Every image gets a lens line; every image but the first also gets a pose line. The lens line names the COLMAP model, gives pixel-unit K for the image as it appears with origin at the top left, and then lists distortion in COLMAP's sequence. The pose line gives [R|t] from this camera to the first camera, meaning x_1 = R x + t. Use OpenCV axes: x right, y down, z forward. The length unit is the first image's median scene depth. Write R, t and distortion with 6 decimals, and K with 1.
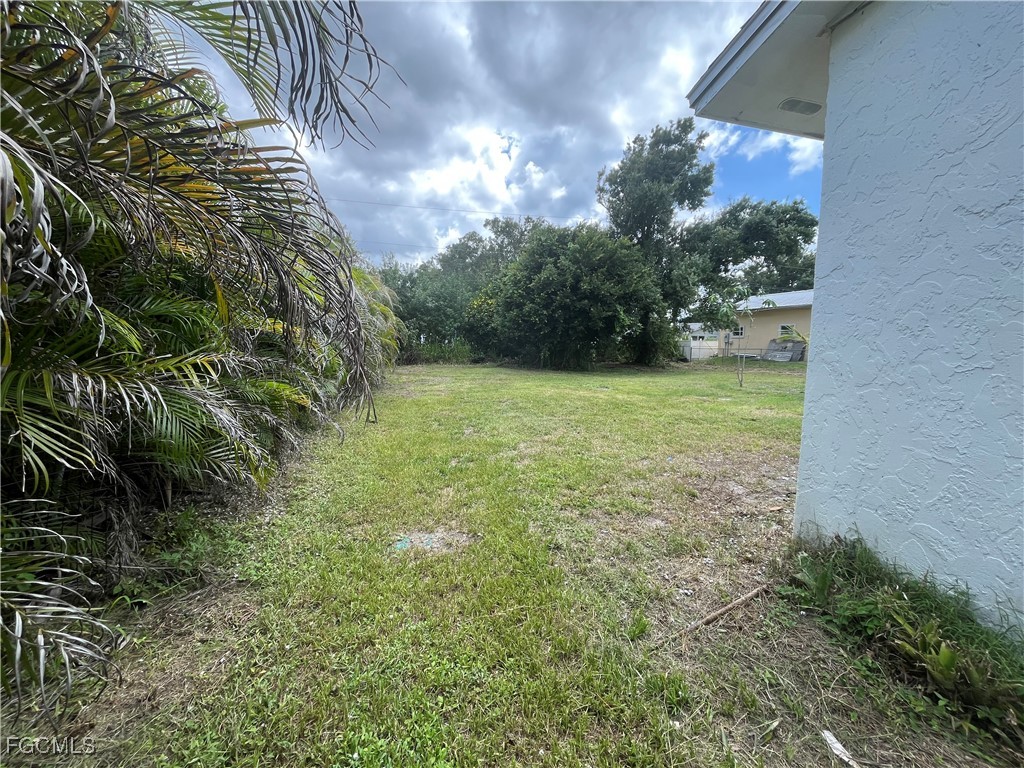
lens RADIAL K [[417.2, 0, 510.7], [0, 417.2, 384.0], [0, 0, 1]] dist [-0.009754, 0.001100]
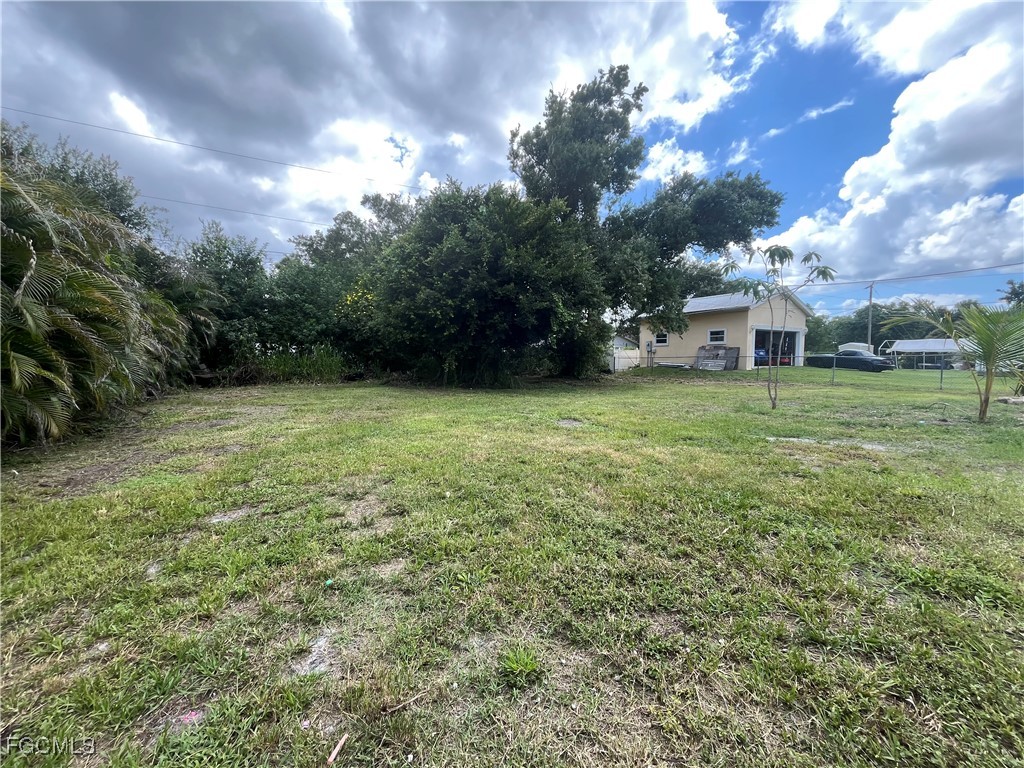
lens RADIAL K [[417.2, 0, 507.4], [0, 417.2, 384.3], [0, 0, 1]] dist [-0.009754, 0.001100]
pose [[0.972556, -0.026873, 0.231110, 0.011244], [0.035069, 0.998891, -0.031428, -0.013323], [-0.230009, 0.038670, 0.972420, 0.254985]]
